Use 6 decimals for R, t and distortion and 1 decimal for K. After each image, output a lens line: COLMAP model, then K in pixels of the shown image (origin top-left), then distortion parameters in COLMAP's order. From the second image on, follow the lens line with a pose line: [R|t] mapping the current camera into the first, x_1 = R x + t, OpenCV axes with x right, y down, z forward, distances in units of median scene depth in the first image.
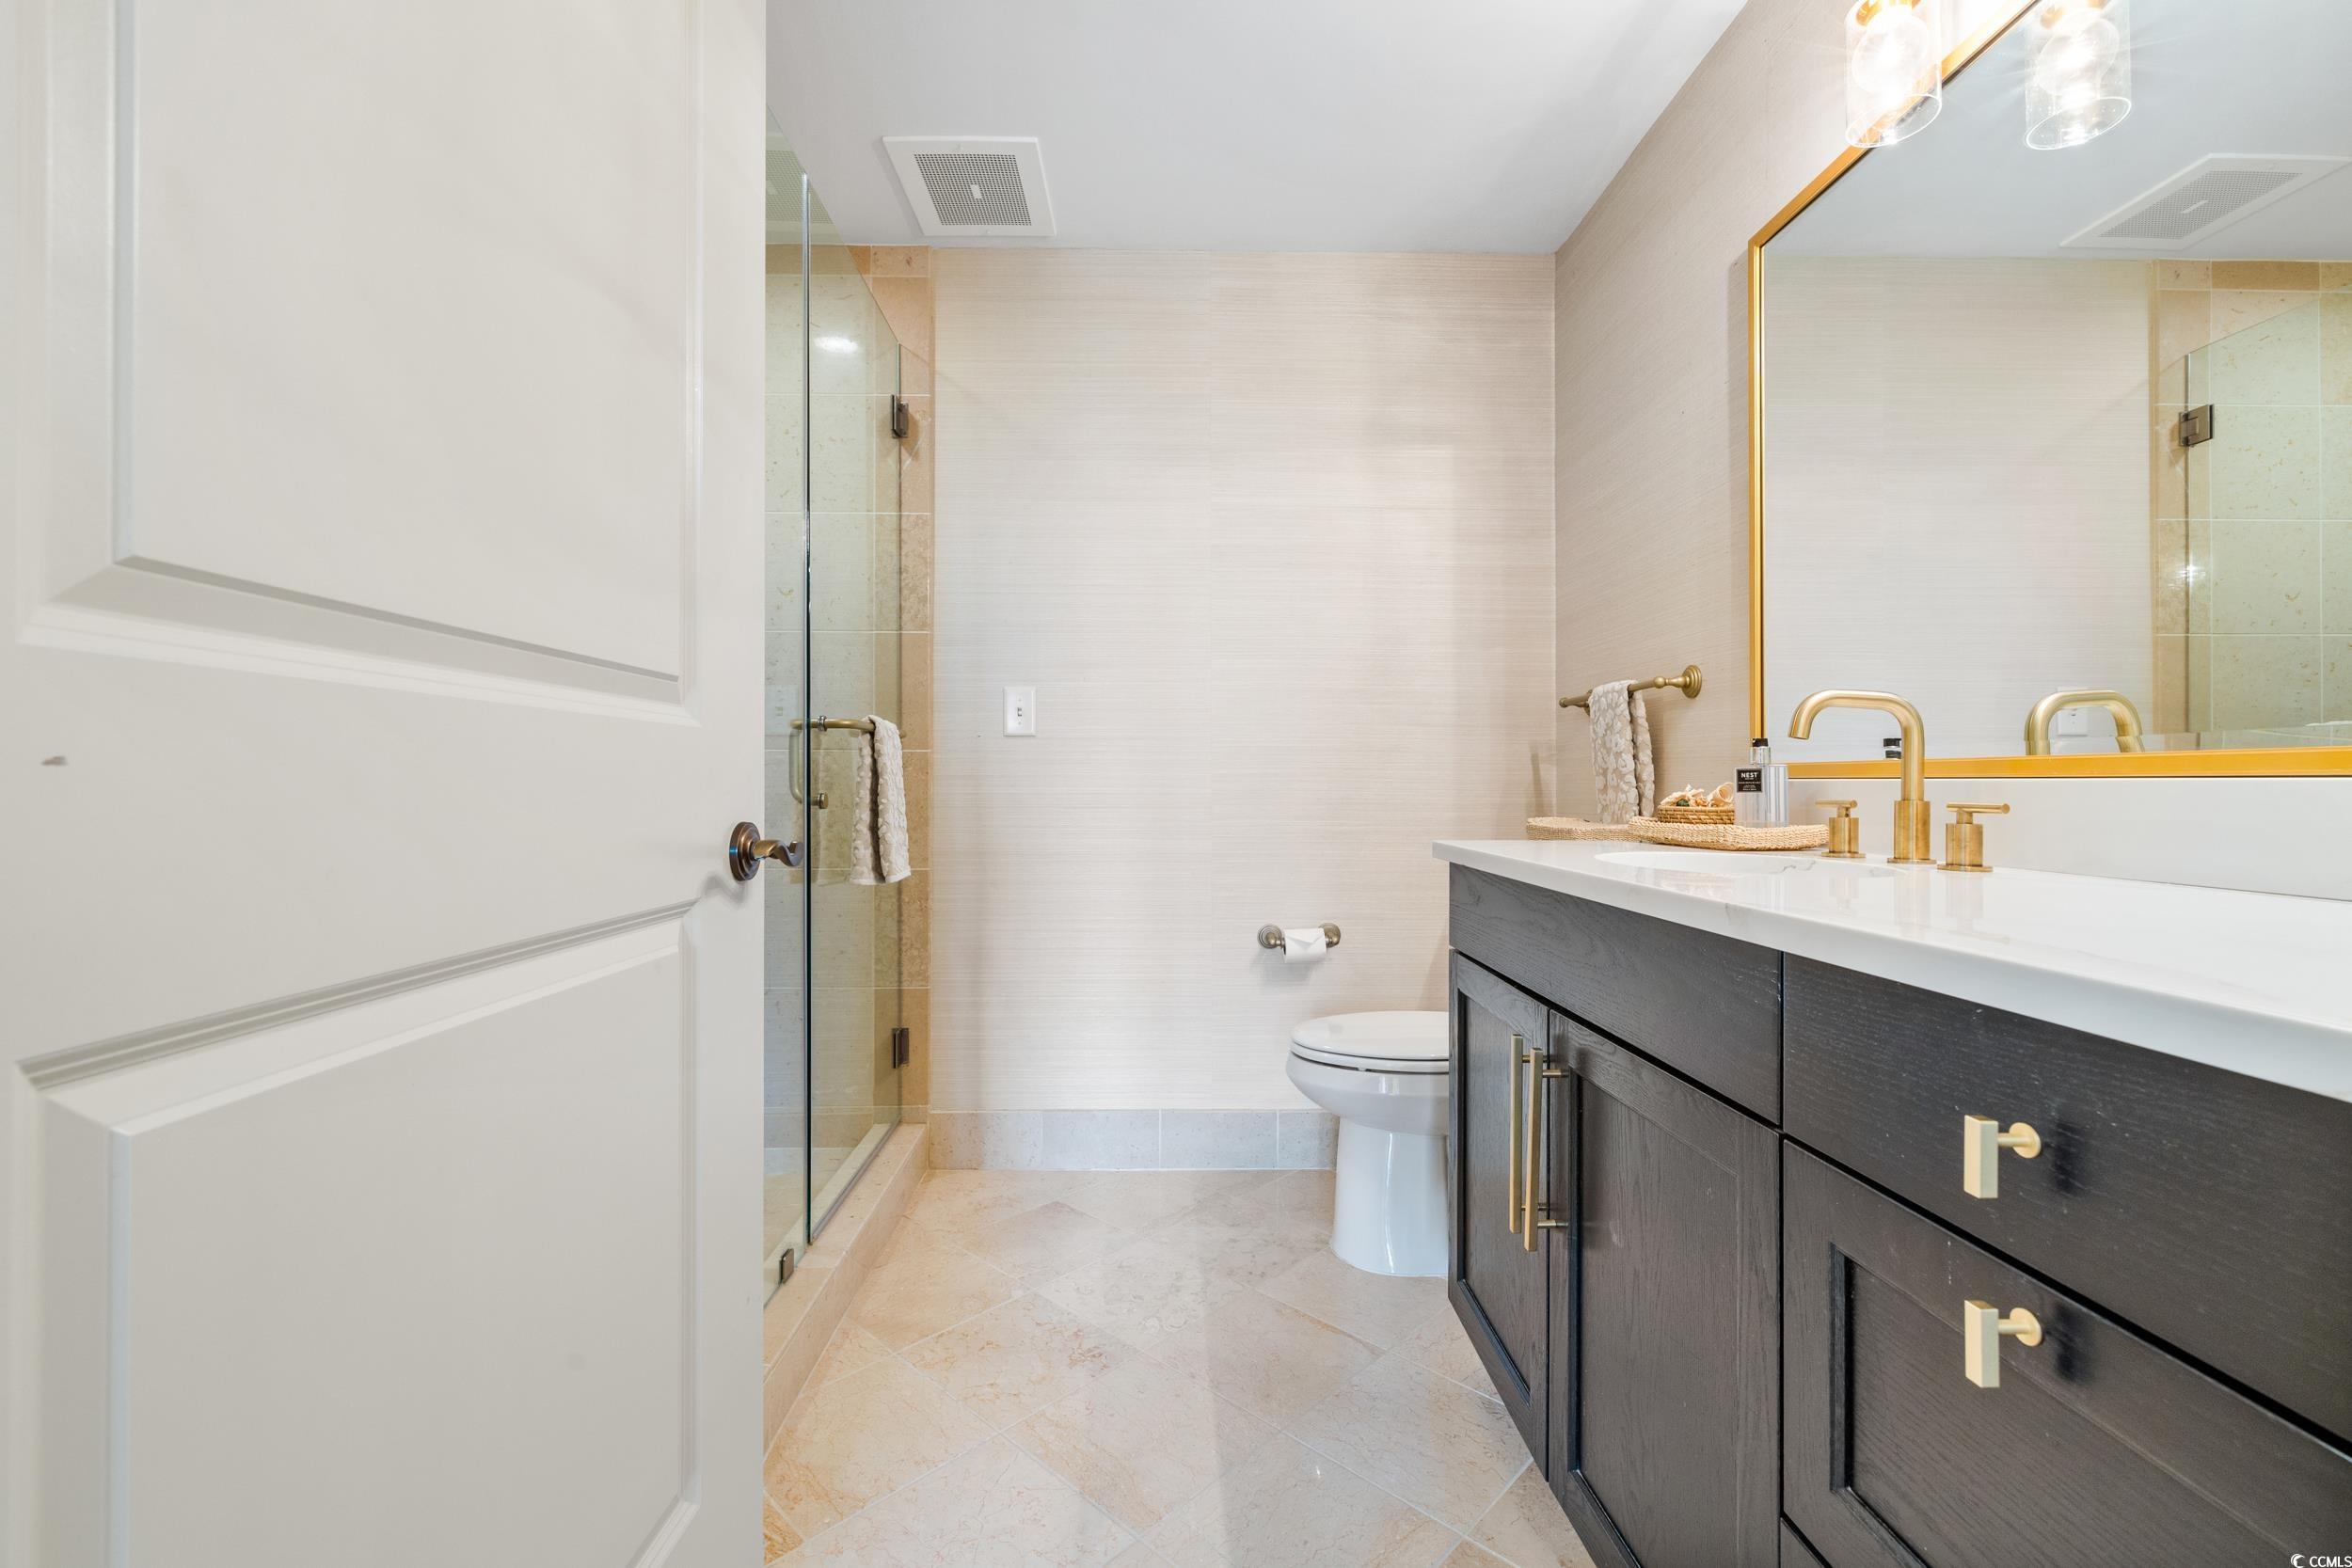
lens RADIAL K [[988.2, 0, 1172.1], [0, 988.2, 781.6], [0, 0, 1]] dist [0.004547, 0.000142]
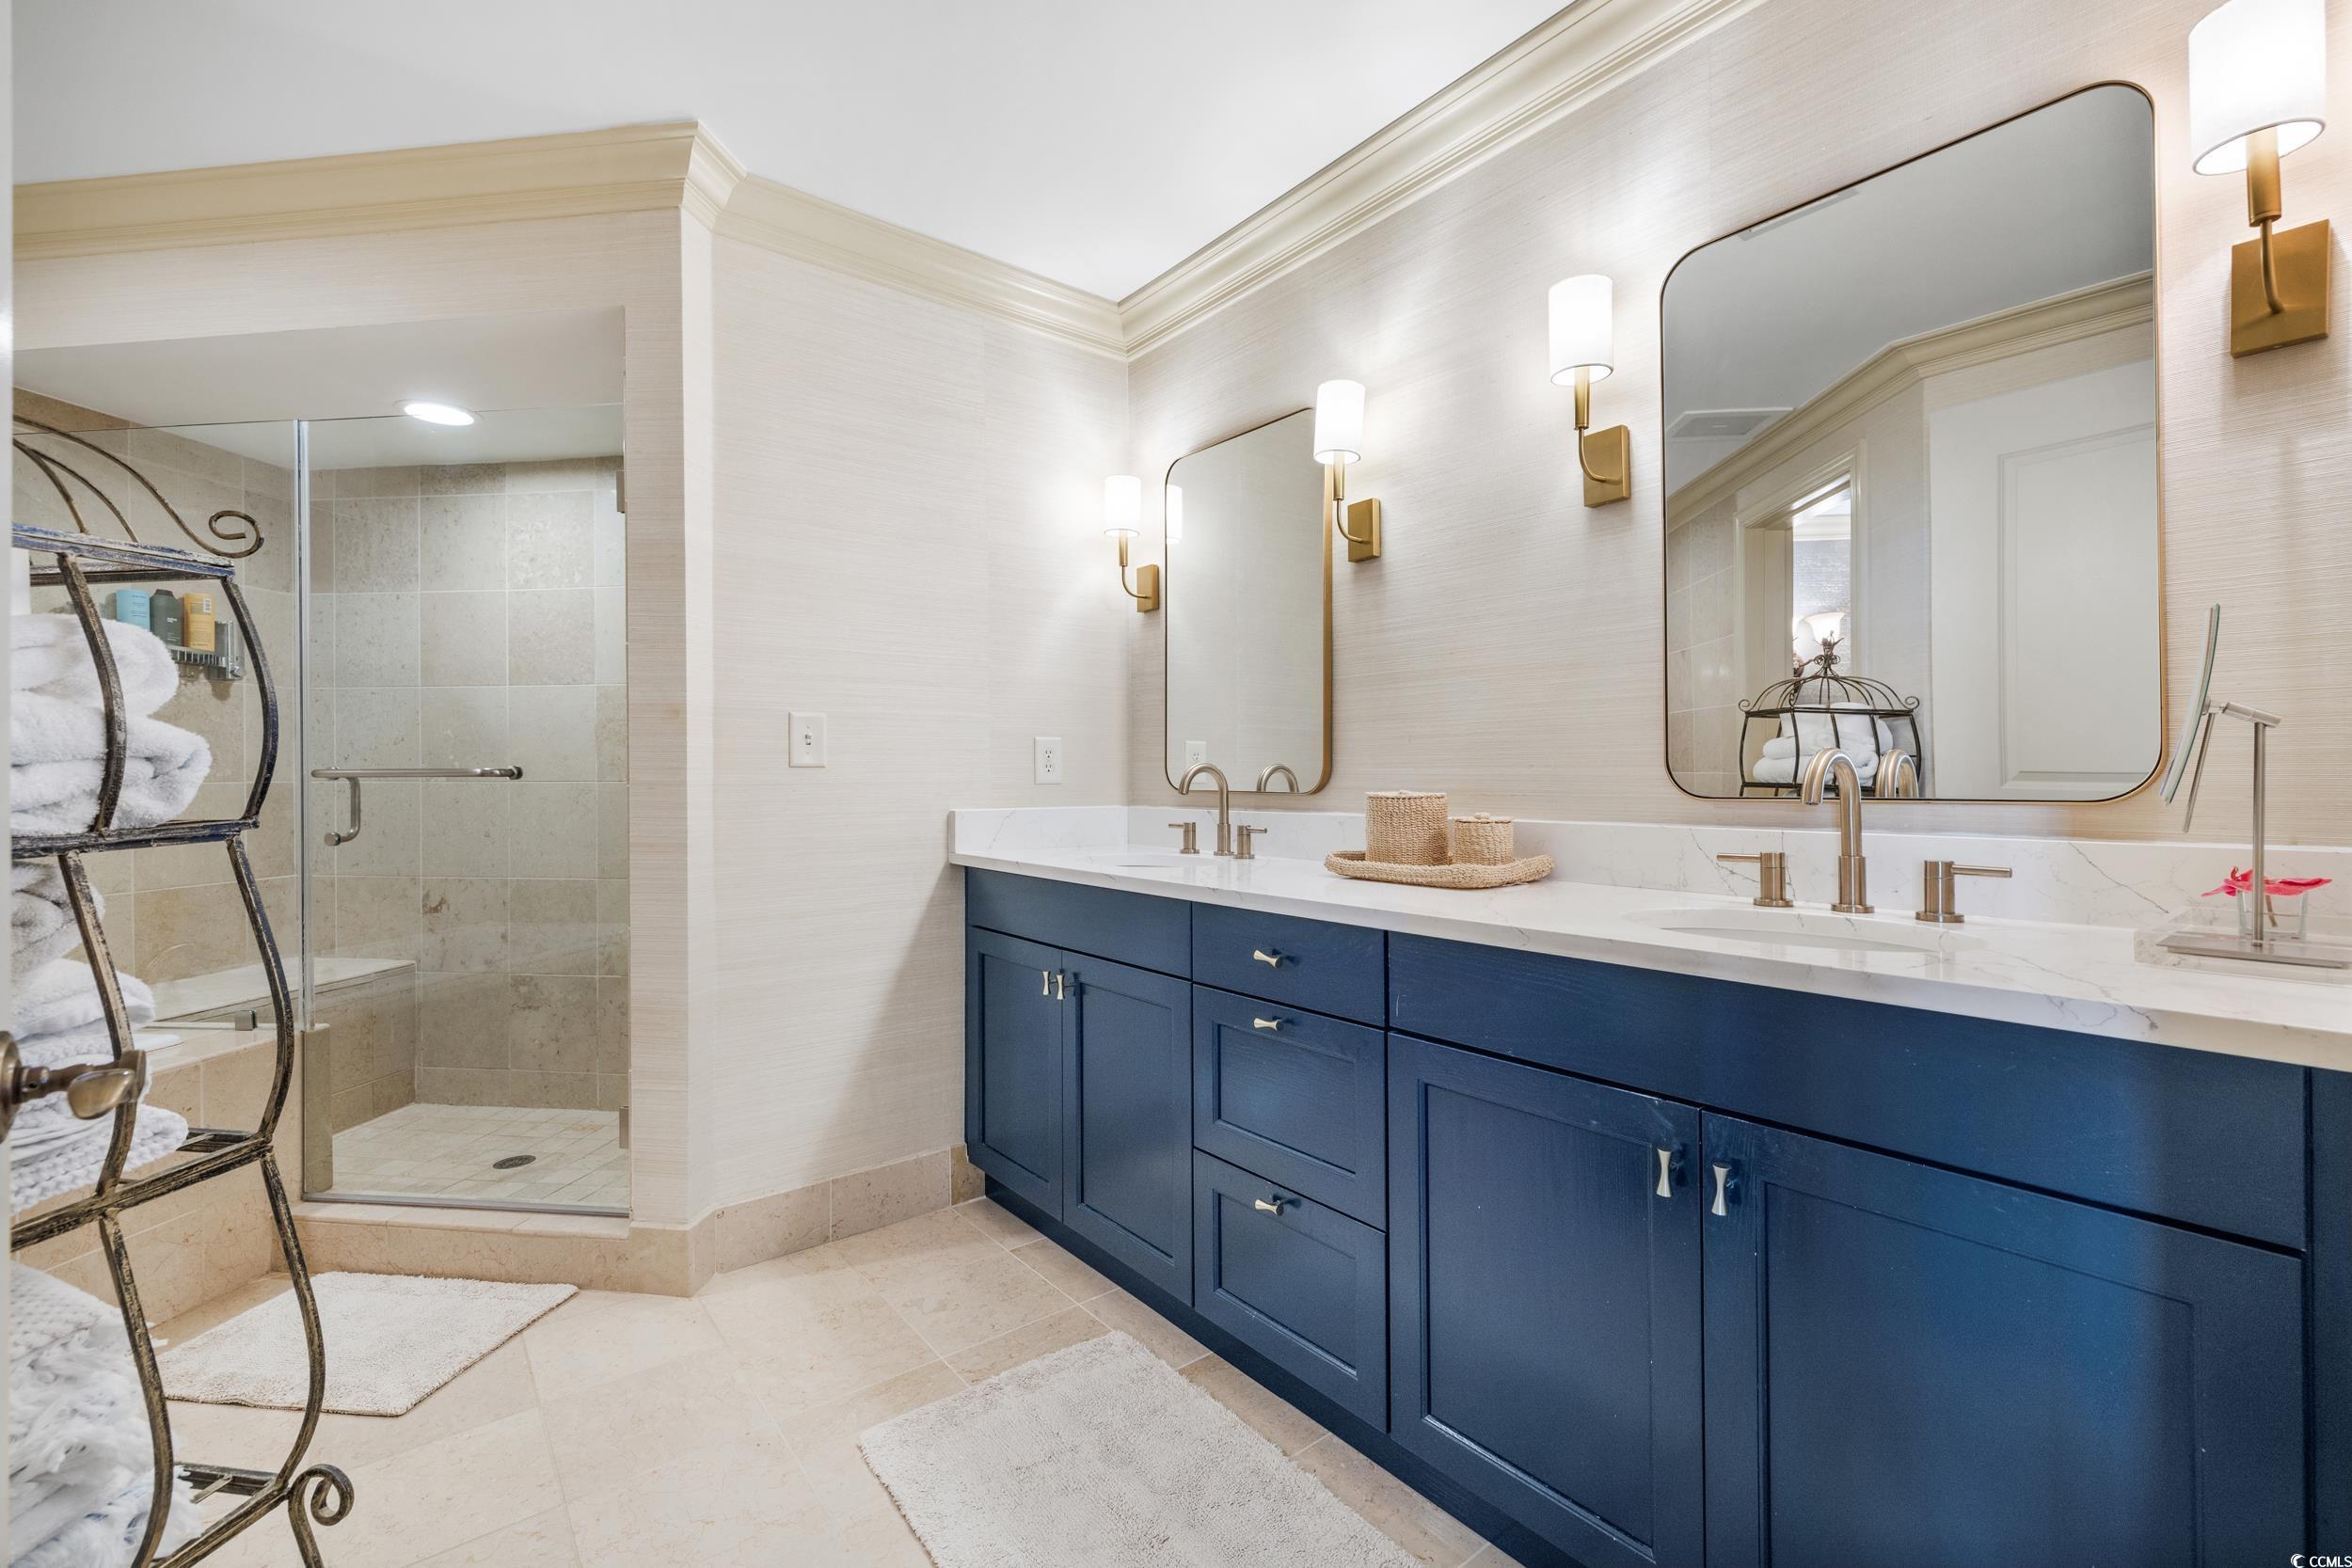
lens RADIAL K [[988.2, 0, 1181.5], [0, 988.2, 786.4], [0, 0, 1]] dist [0.004547, 0.000142]
pose [[0.807088, 0.000551, 0.590430, -0.396613], [0.003300, 0.999980, -0.005444, -0.035453], [-0.590421, 0.006342, 0.807070, -0.431215]]
